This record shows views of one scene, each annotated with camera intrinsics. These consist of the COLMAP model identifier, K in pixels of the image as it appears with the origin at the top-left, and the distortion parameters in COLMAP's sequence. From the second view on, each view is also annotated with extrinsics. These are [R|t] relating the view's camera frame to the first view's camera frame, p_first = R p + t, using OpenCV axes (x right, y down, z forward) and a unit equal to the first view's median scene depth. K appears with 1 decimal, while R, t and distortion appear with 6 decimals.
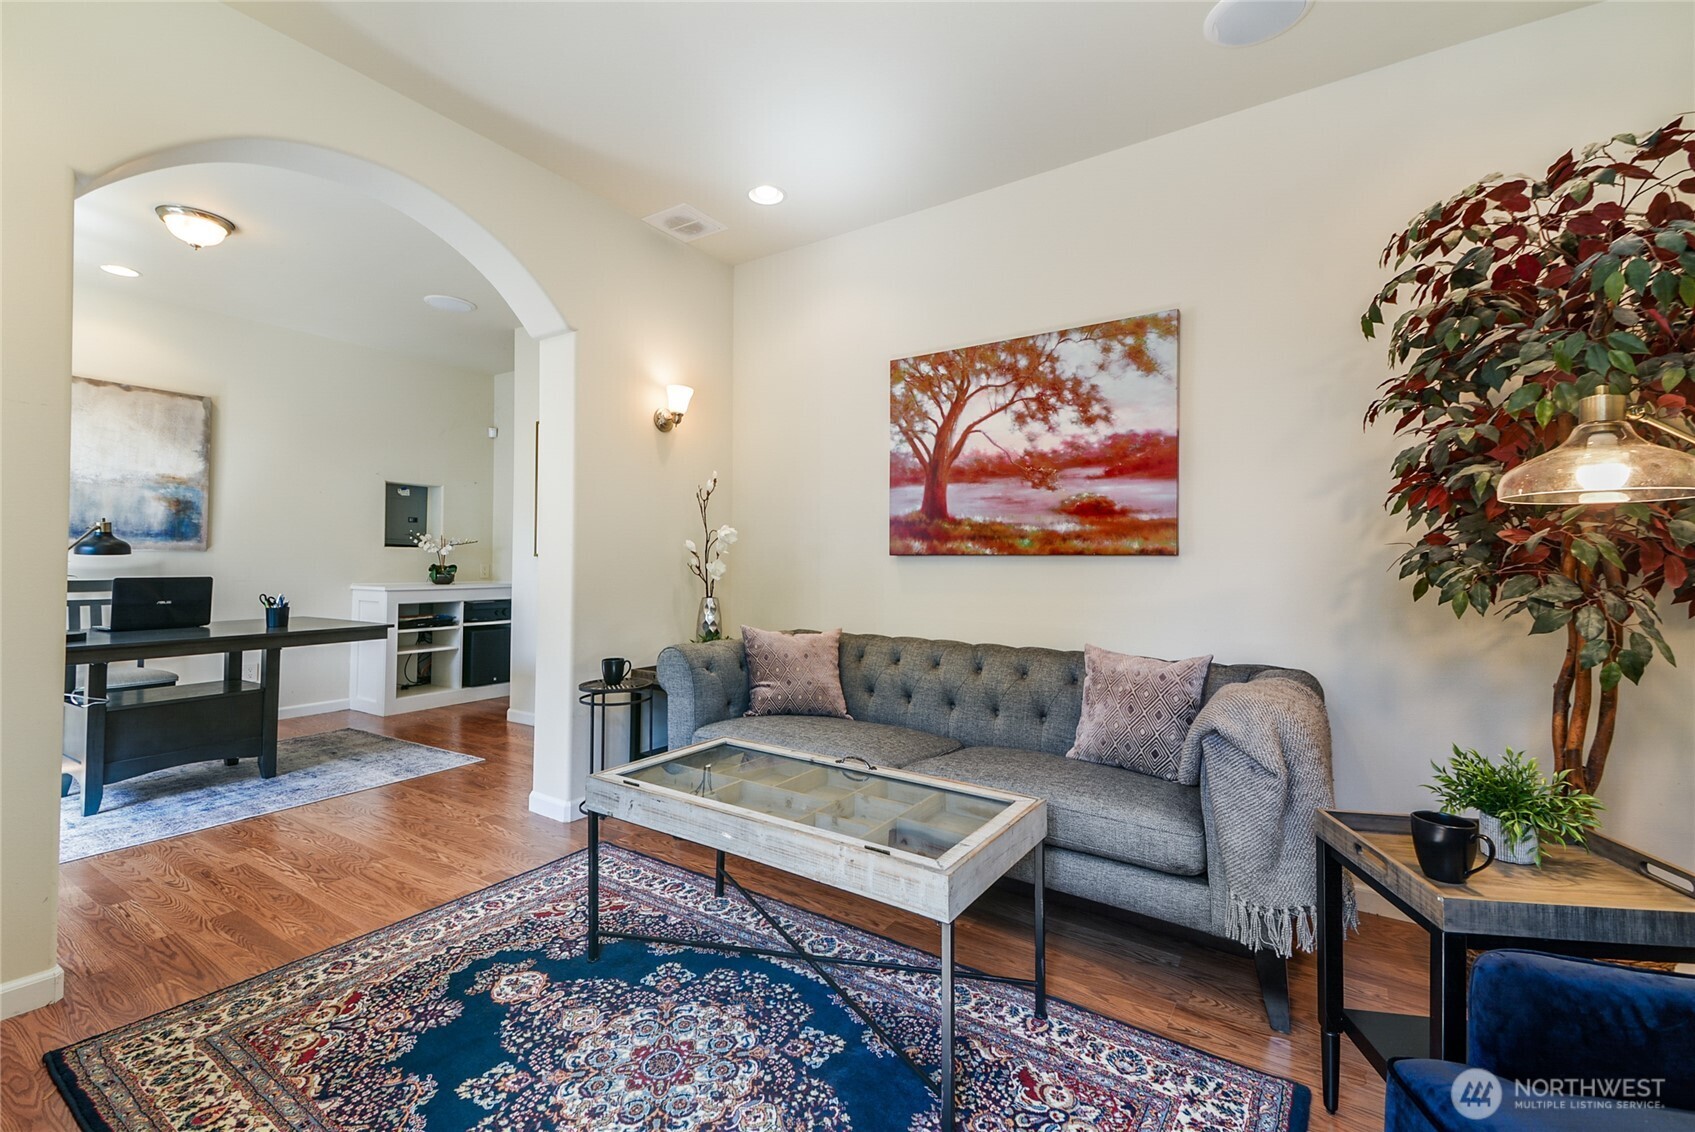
lens RADIAL K [[736.9, 0, 836.0], [0, 736.9, 548.8], [0, 0, 1]] dist [0.065830, -0.024140]
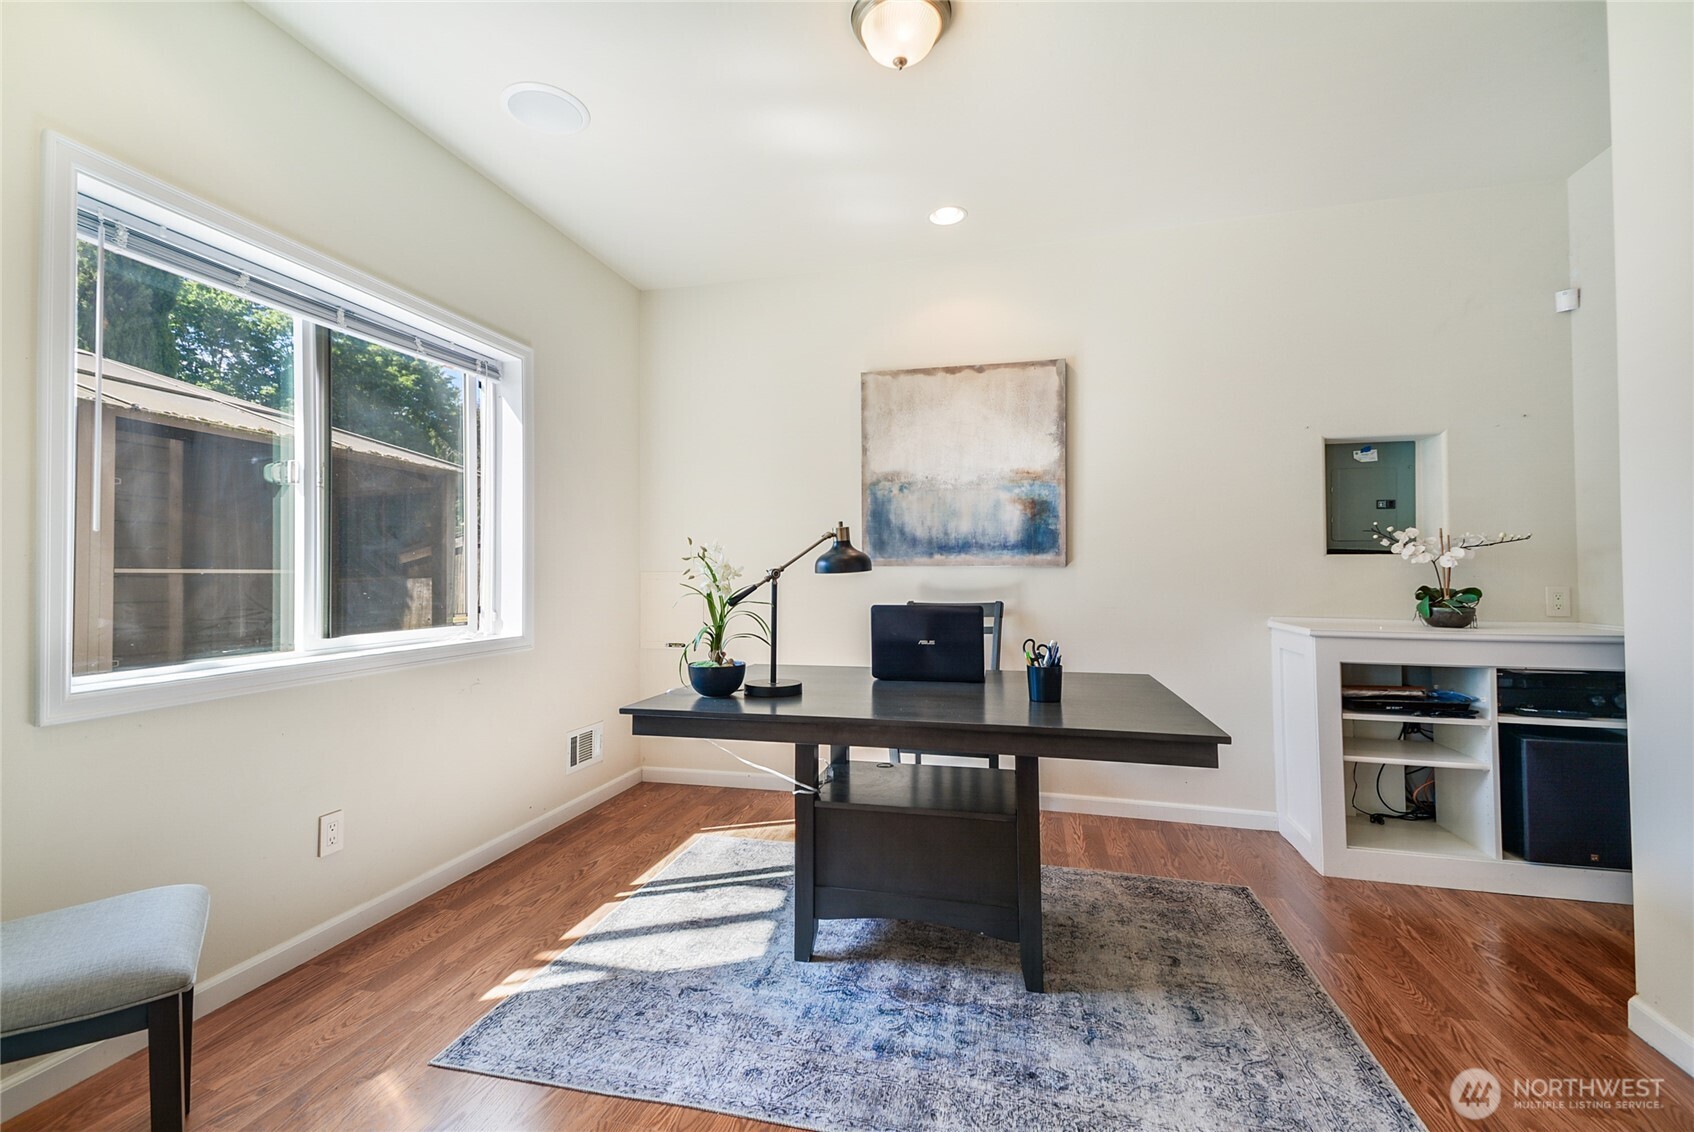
lens RADIAL K [[736.5, 0, 835.5], [0, 736.5, 548.8], [0, 0, 1]] dist [0.065830, -0.024140]
pose [[0.325933, -0.040955, -0.944505, -0.220043], [0.019994, 0.999136, -0.036424, 0.007437], [0.945181, -0.007013, 0.326470, 0.555538]]
